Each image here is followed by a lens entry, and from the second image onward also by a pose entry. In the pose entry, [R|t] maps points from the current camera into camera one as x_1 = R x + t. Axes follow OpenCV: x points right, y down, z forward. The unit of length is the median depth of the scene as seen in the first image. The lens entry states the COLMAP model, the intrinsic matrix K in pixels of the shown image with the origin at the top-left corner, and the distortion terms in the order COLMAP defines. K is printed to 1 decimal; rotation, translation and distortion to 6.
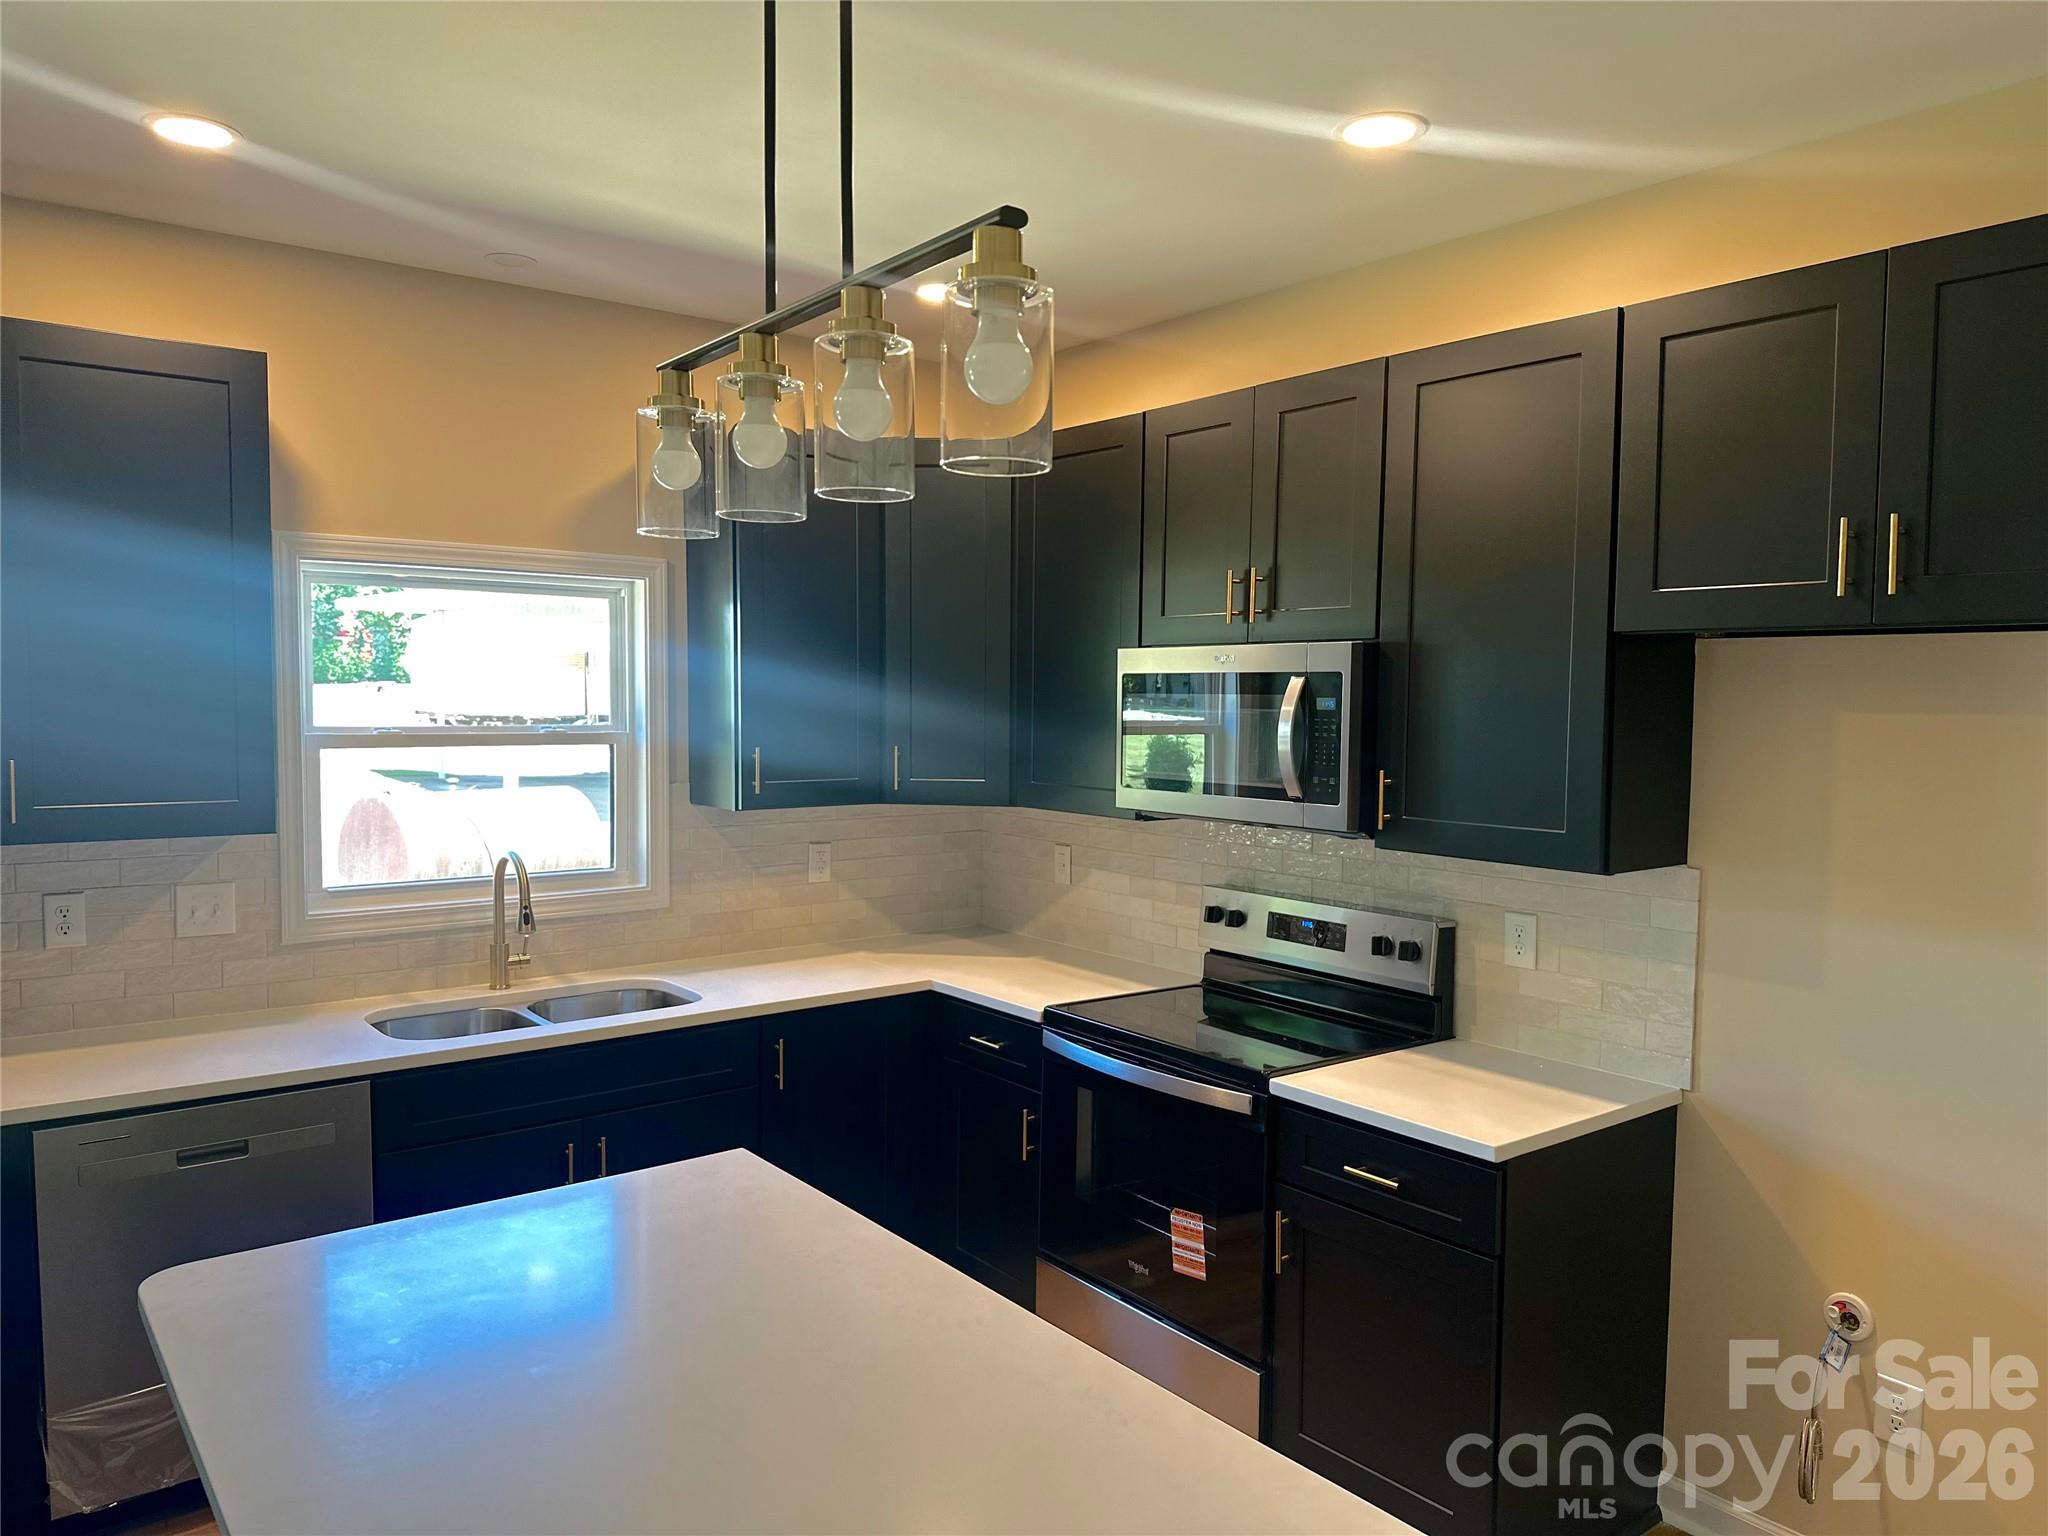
lens RADIAL K [[1430.4, 0, 1025.7], [0, 1430.4, 773.6], [0, 0, 1]] dist [0.114794, -0.191251]
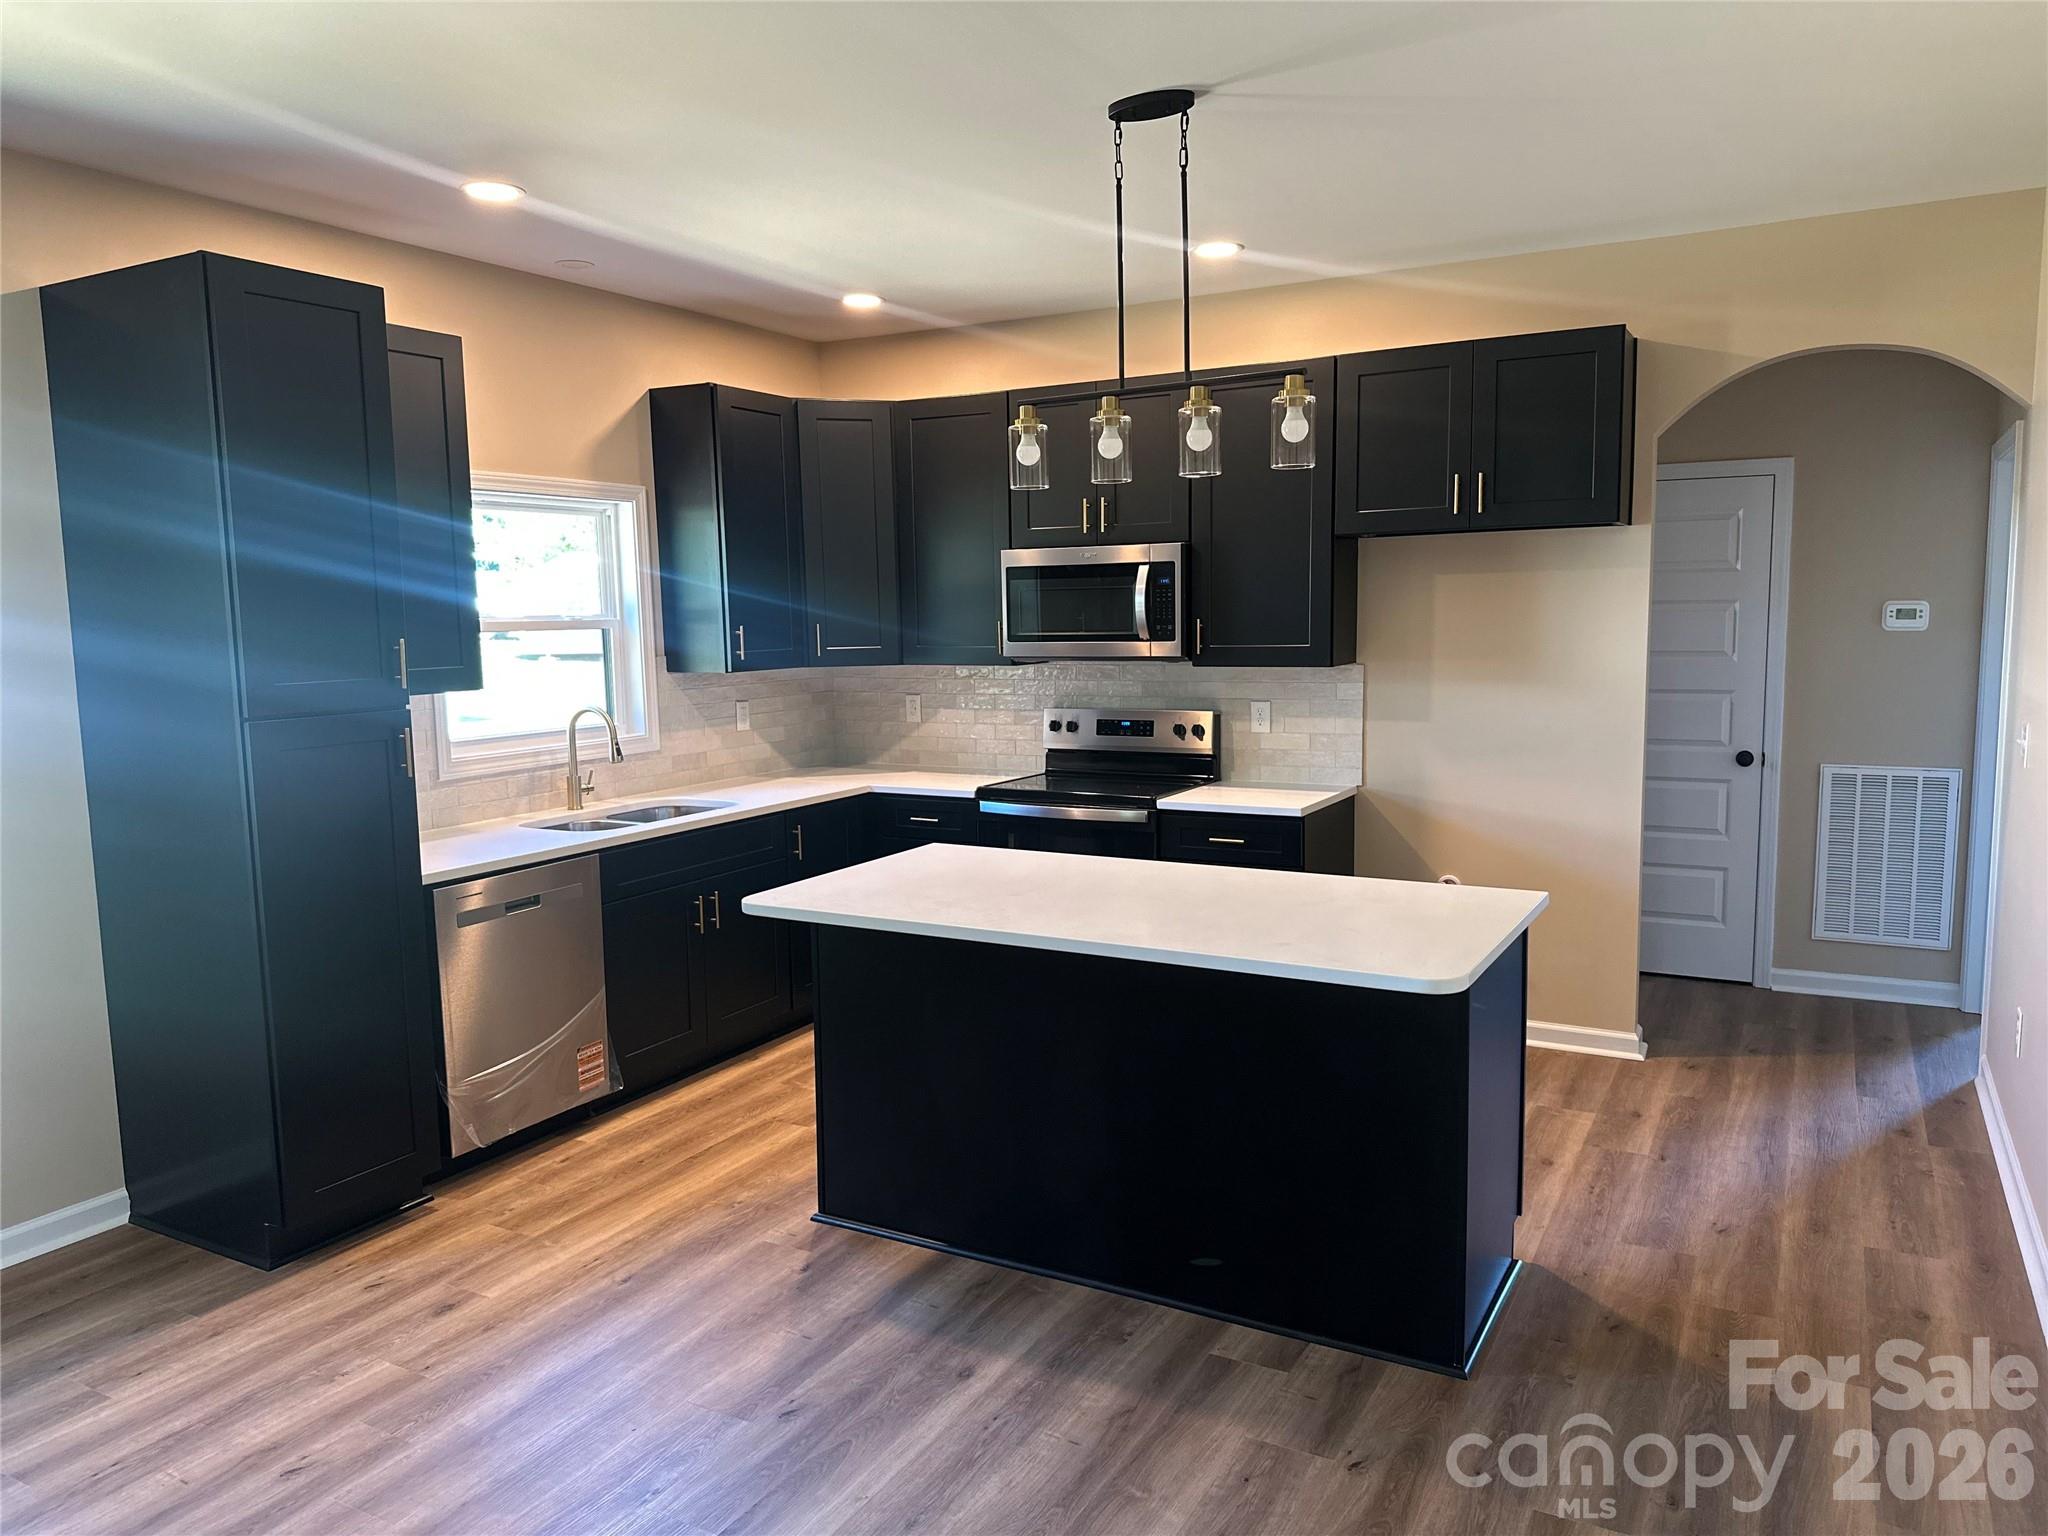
lens RADIAL K [[1430.4, 0, 1025.7], [0, 1430.4, 773.6], [0, 0, 1]] dist [0.114794, -0.191251]
pose [[0.920861, -0.071405, 0.383296, -0.526670], [0.049292, 0.996520, 0.067220, 0.048338], [-0.386761, -0.043007, 0.921176, -0.430815]]
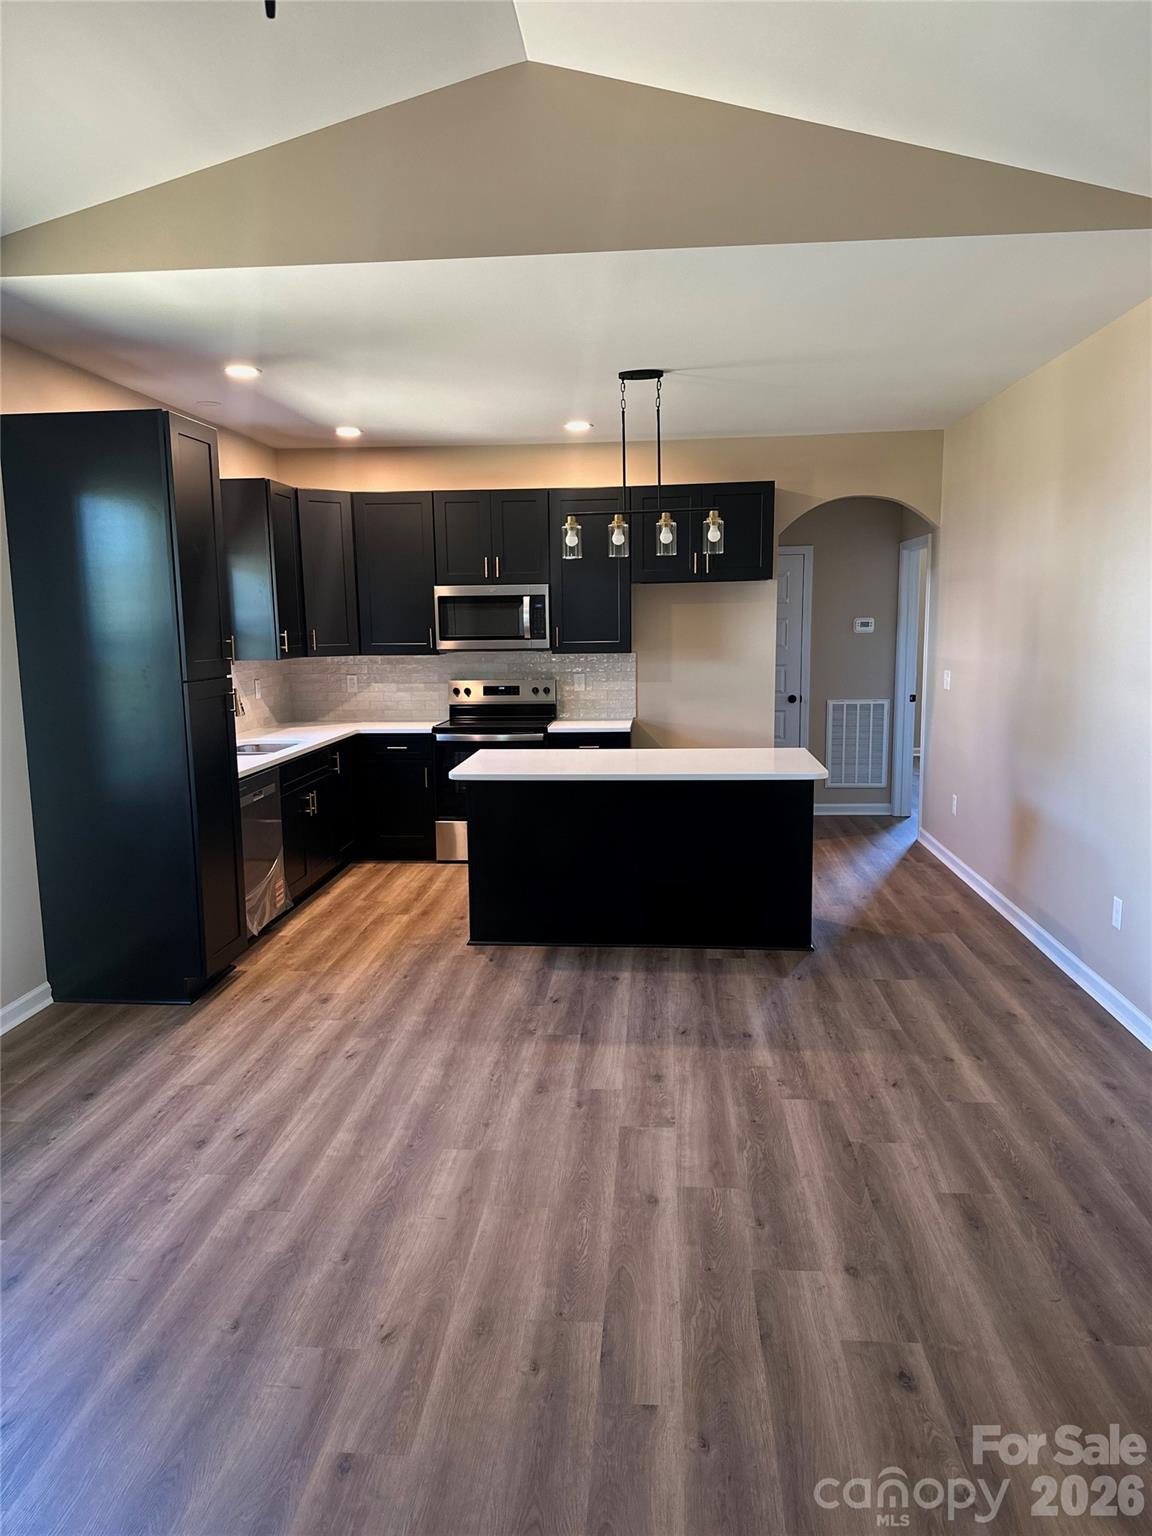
lens RADIAL K [[1072.8, 0, 570.5], [0, 1072.8, 769.6], [0, 0, 1]] dist [0.114794, -0.191251]
pose [[0.682813, -0.123273, 0.720118, -1.235863], [0.064912, 0.992000, 0.108266, 0.045948], [-0.727704, -0.027181, 0.685353, -0.522816]]
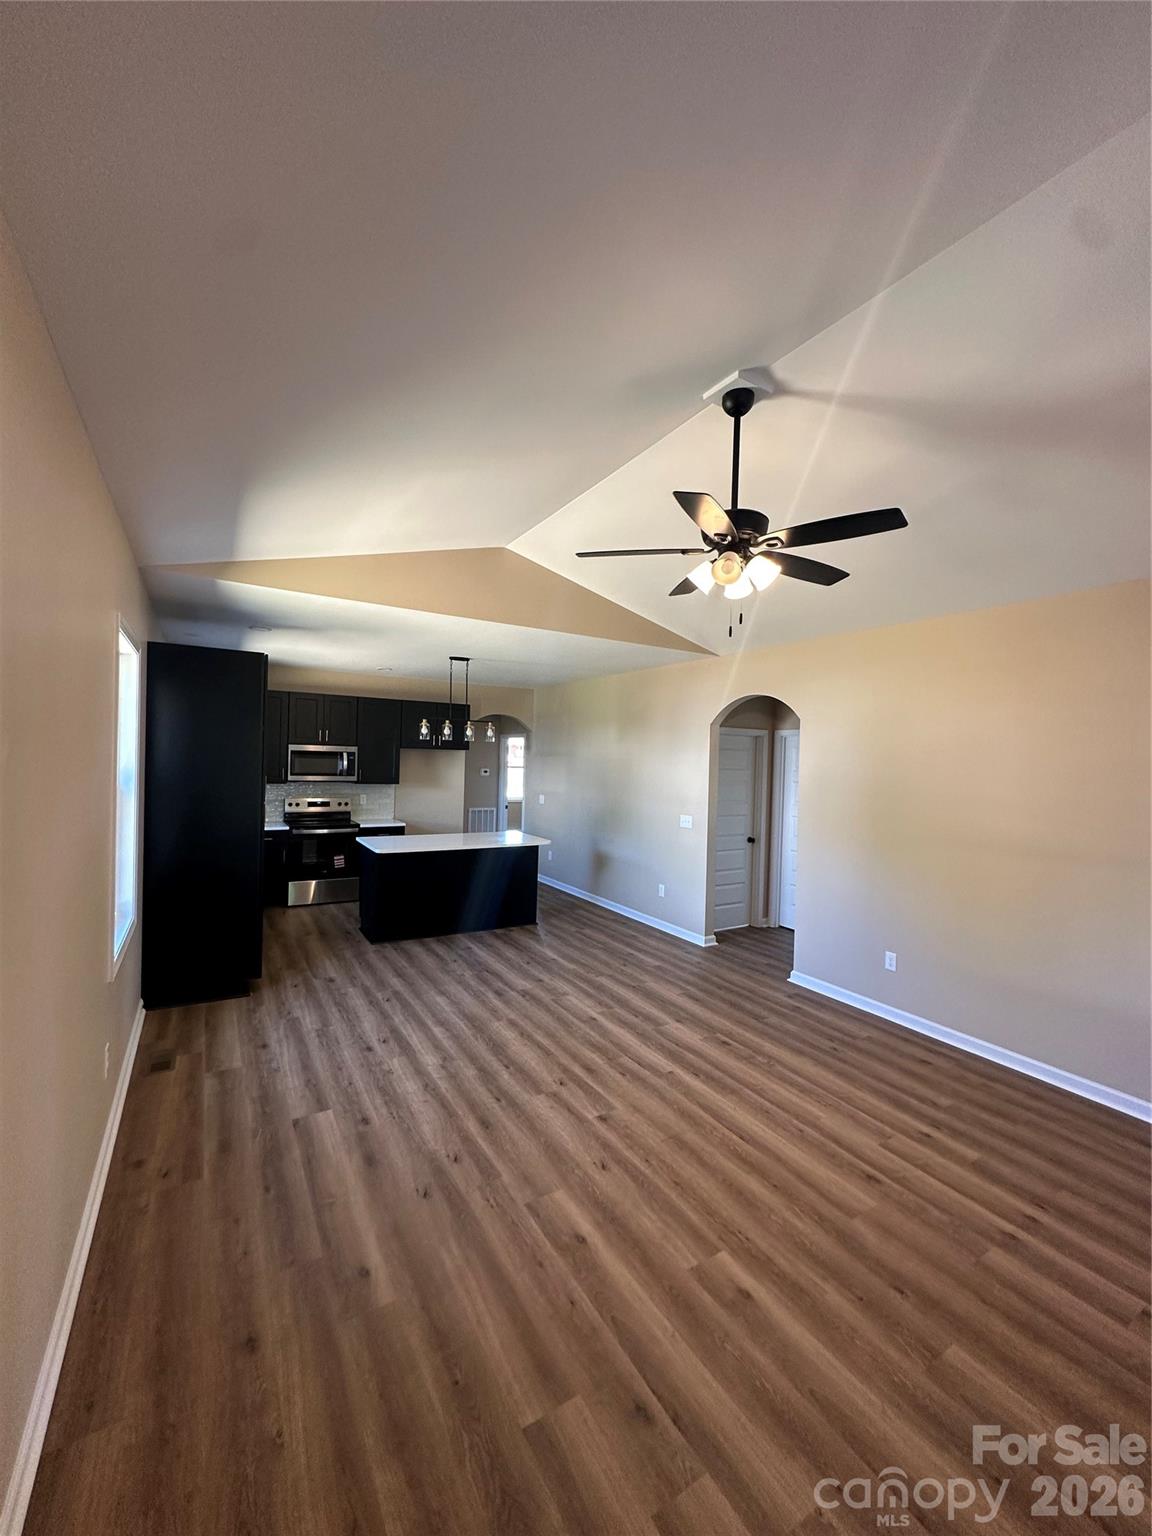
lens RADIAL K [[614.2, 0, 576.0], [0, 614.2, 768.0], [0, 0, 1]] dist [-0.002261, 0.000682]
pose [[0.127986, -0.019479, 0.991585, -1.762646], [0.032748, 0.999345, 0.015405, -0.015819], [-0.991235, 0.030501, 0.128540, -0.128084]]
